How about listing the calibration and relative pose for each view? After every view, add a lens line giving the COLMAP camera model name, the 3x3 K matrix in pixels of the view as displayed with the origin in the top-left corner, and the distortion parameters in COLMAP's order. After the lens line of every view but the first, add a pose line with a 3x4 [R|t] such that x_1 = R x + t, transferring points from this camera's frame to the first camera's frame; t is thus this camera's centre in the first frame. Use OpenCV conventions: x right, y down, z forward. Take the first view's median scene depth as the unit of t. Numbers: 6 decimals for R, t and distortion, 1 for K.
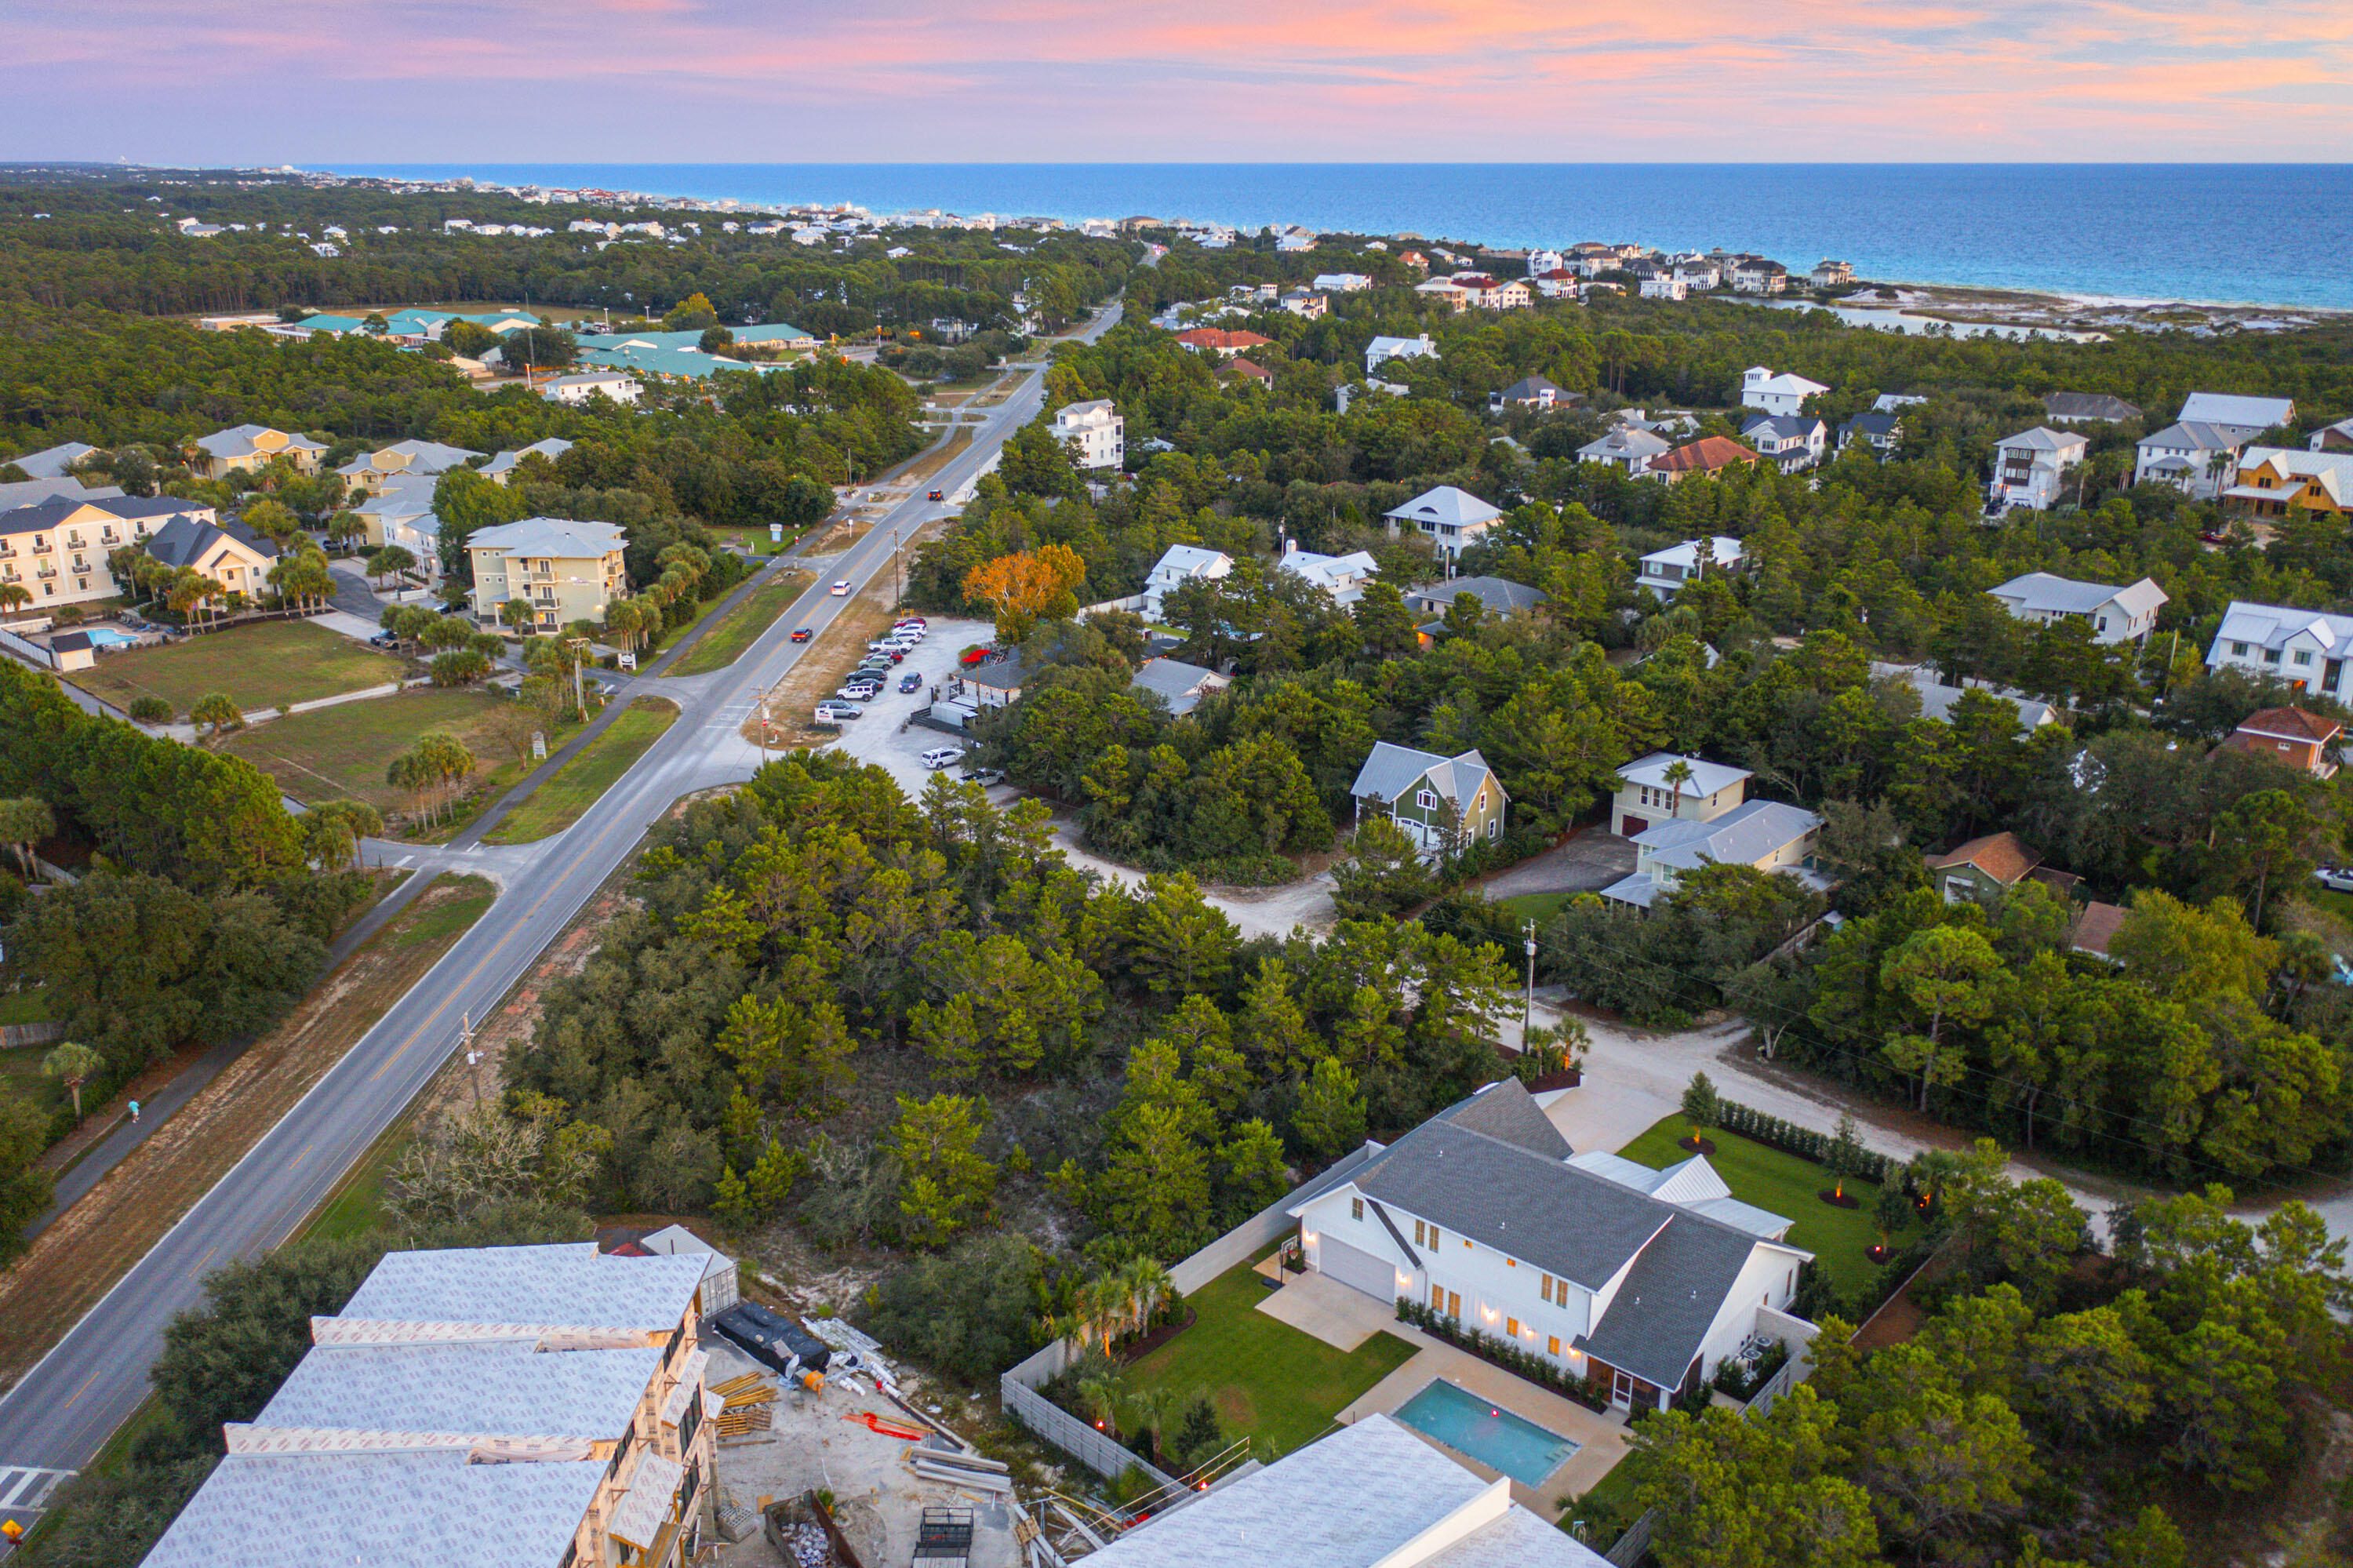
lens RADIAL K [[1873.8, 0, 1176.5], [0, 1873.8, 784.0], [0, 0, 1]] dist [-0.017920, 0.001504]
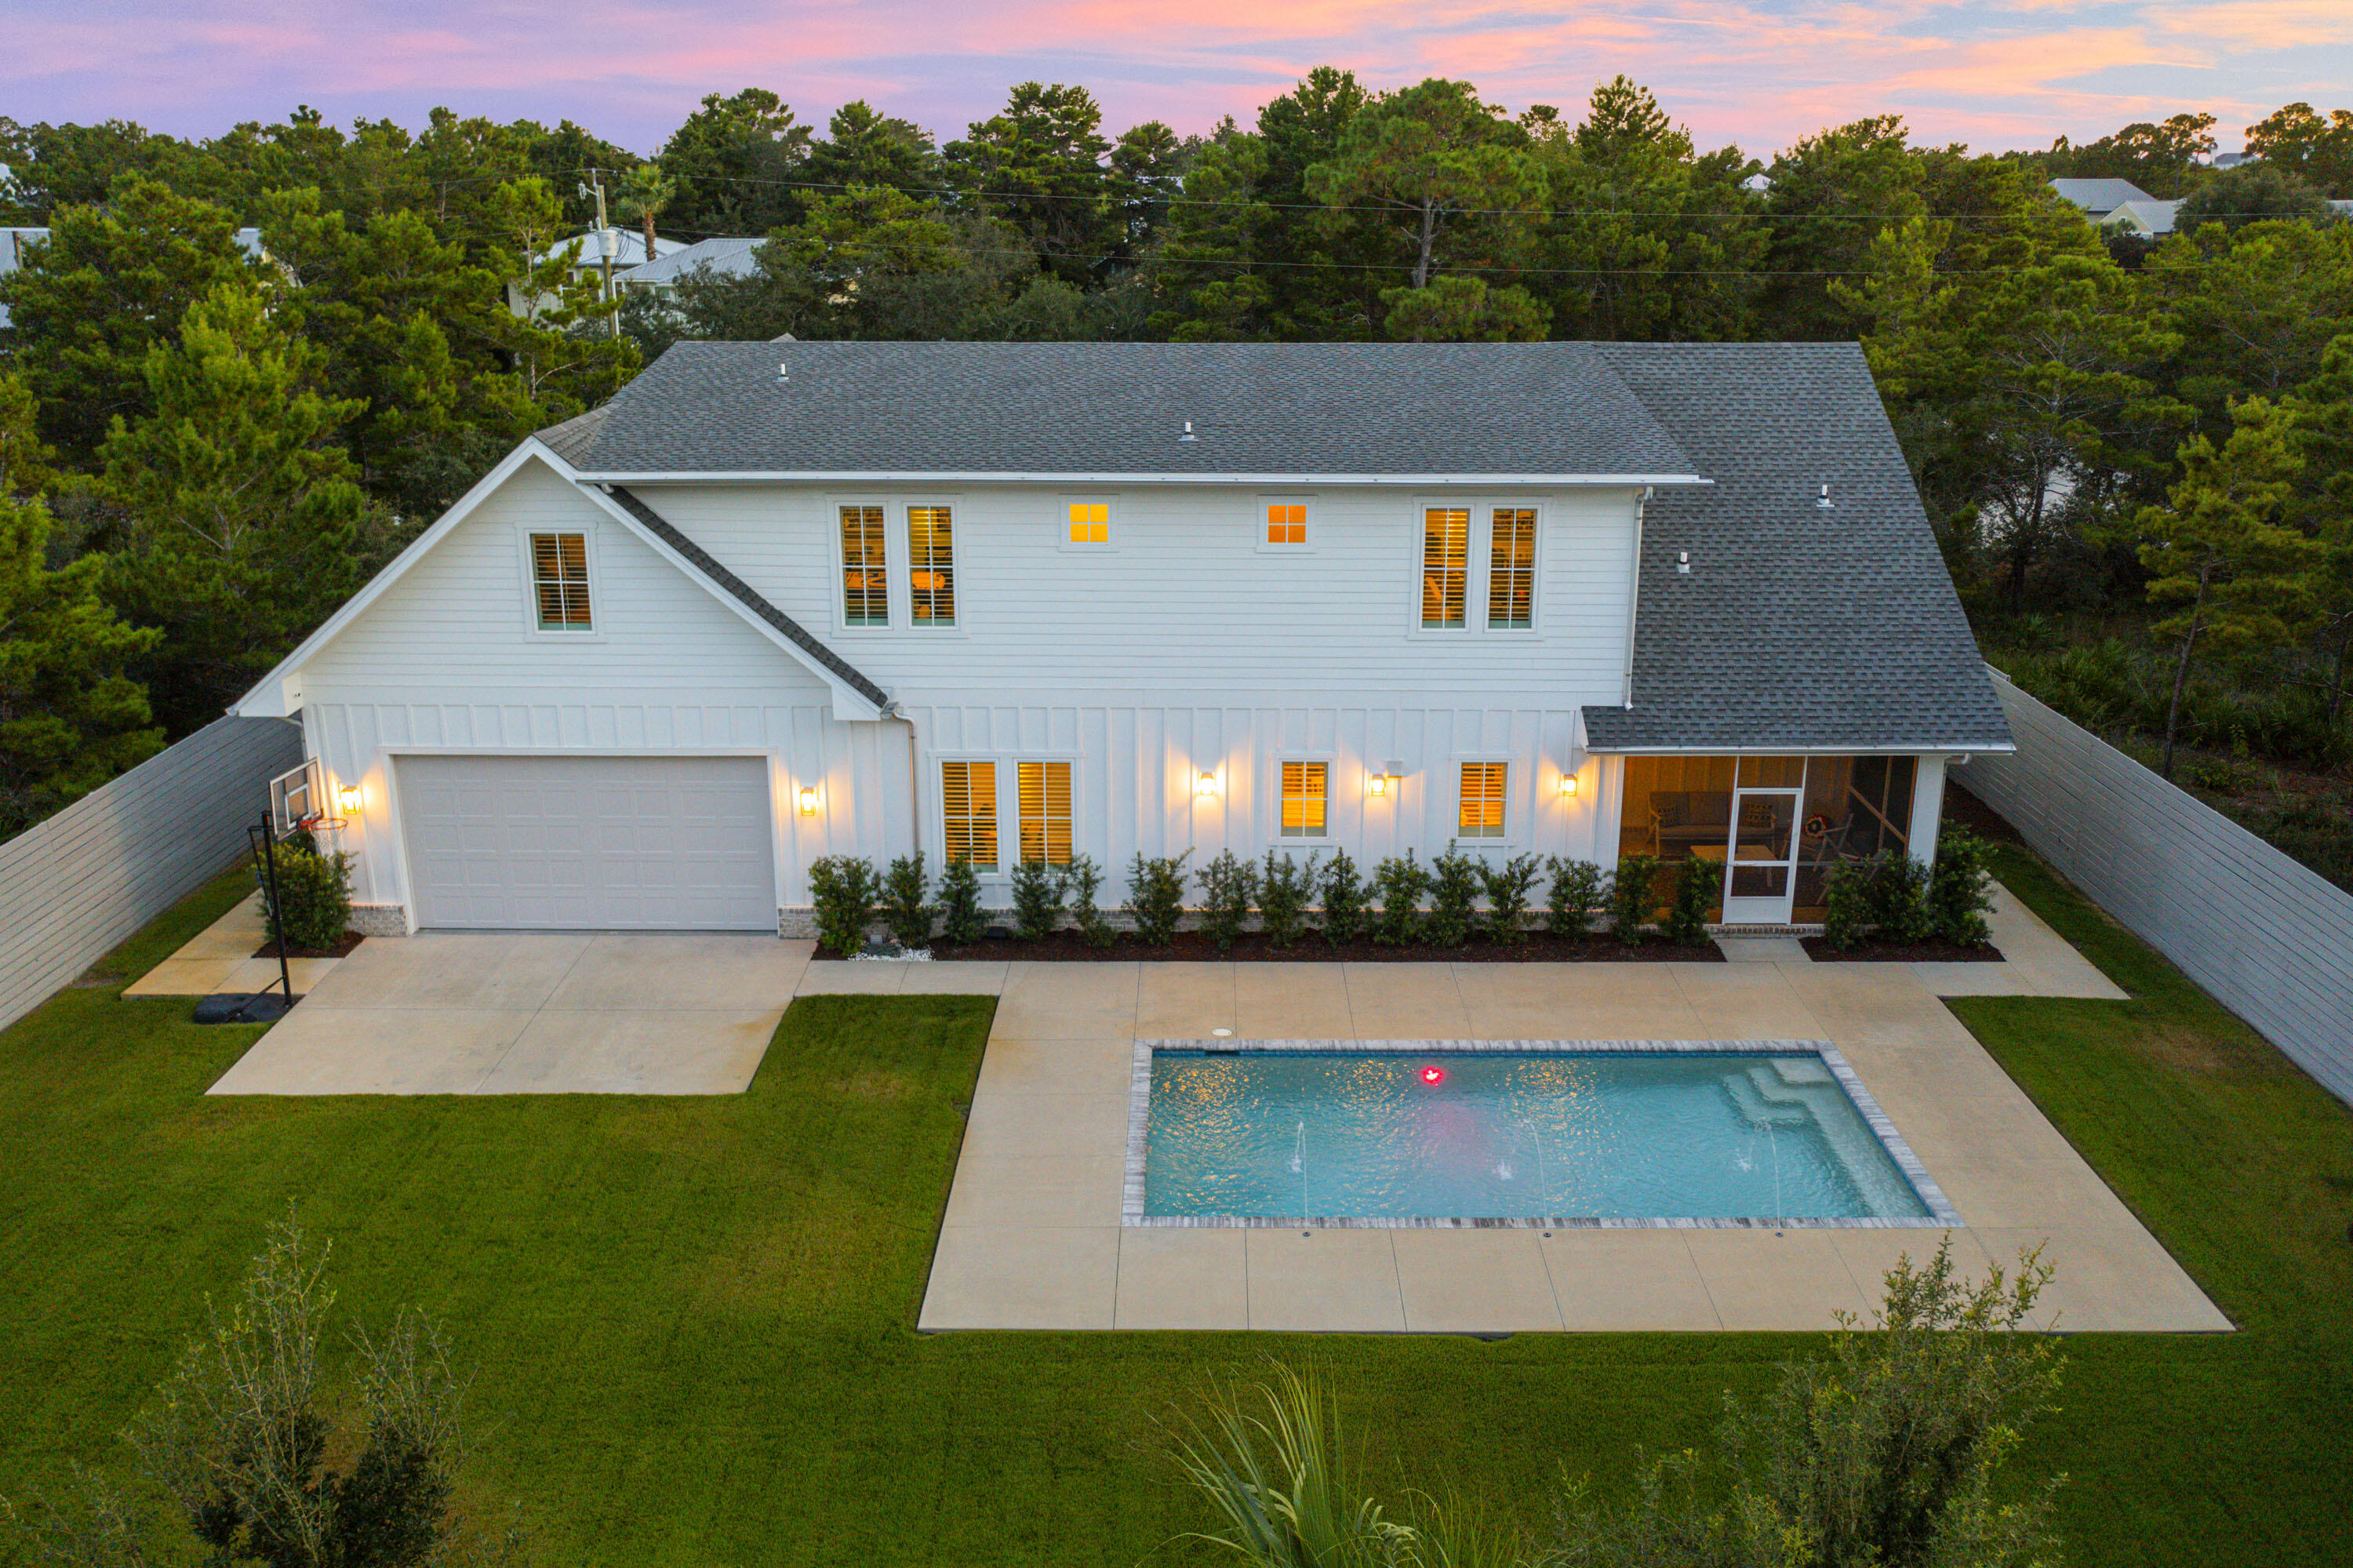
lens RADIAL K [[1873.8, 0, 1176.5], [0, 1873.8, 784.0], [0, 0, 1]] dist [-0.017920, 0.001504]
pose [[0.752586, -0.187584, 0.631210, -0.001549], [0.202329, 0.978069, 0.049429, 0.183487], [-0.626639, 0.090513, 0.774035, 0.542986]]
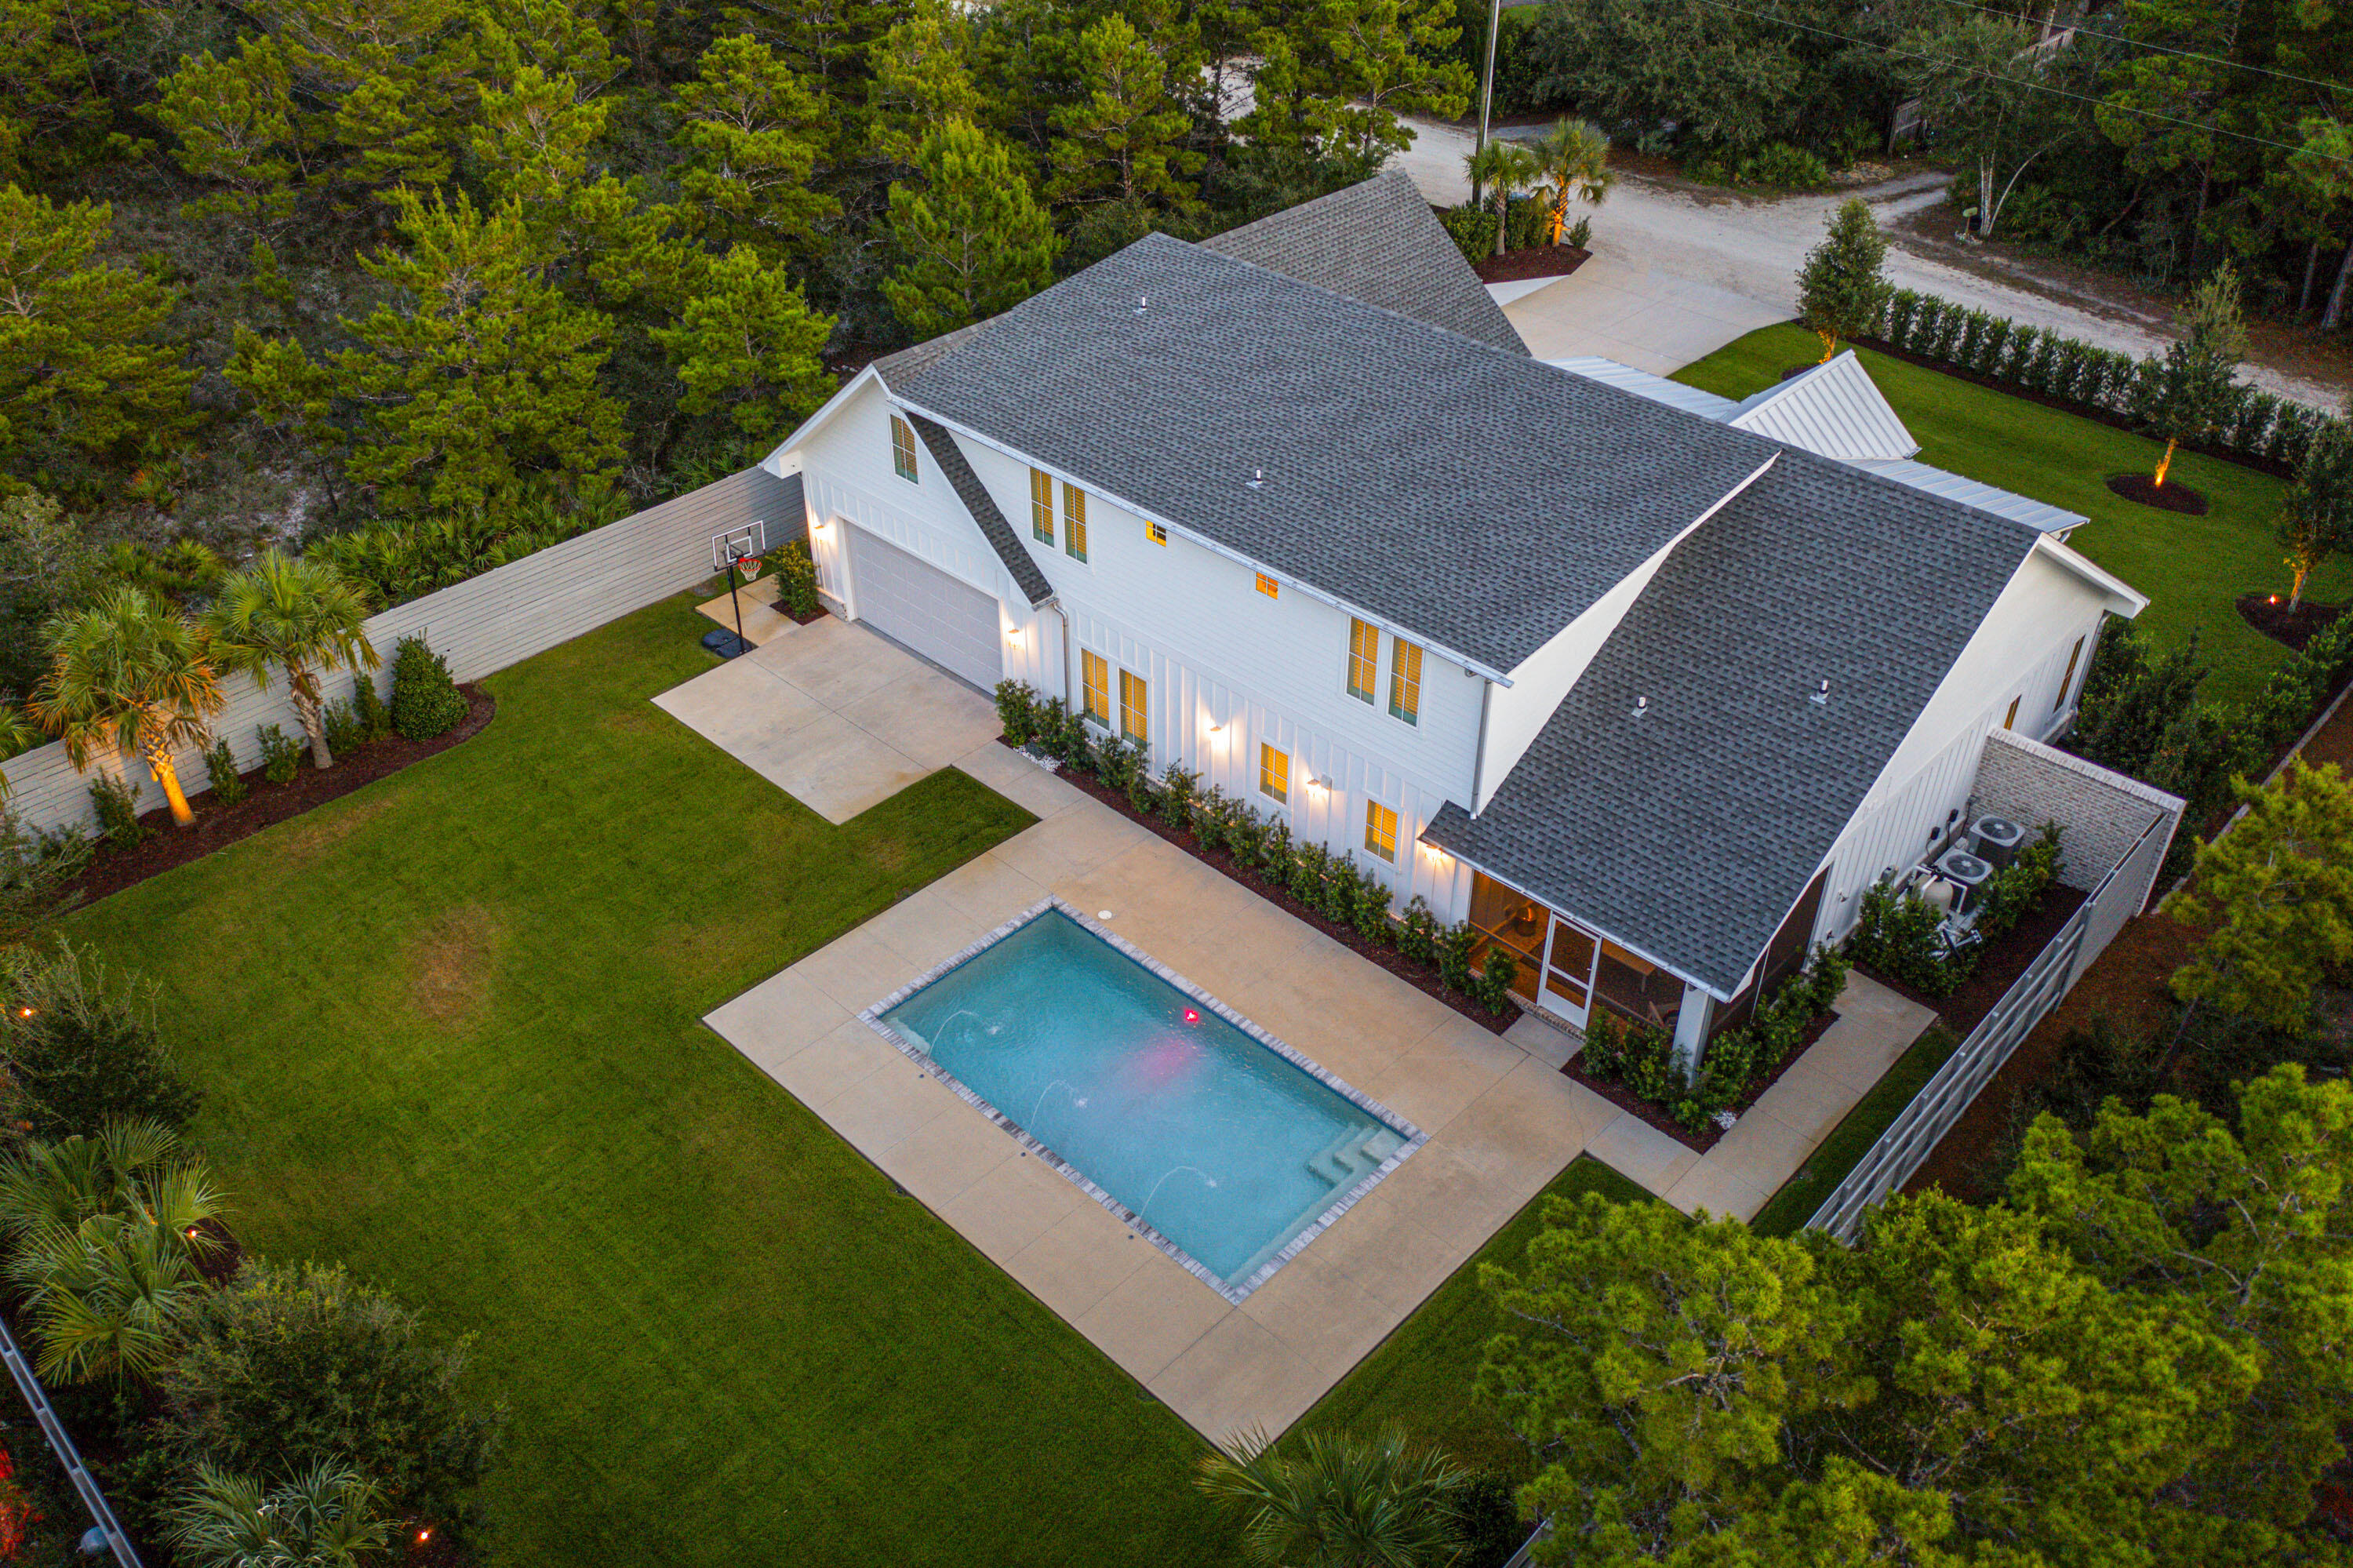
lens RADIAL K [[1833.3, 0, 1176.5], [0, 1833.3, 784.0], [0, 0, 1]] dist [-0.018802, -0.001971]
pose [[0.999123, 0.025790, -0.032987, 0.116724], [-0.014434, 0.951652, 0.306840, 0.127360], [0.039305, -0.306095, 0.951189, 0.456128]]
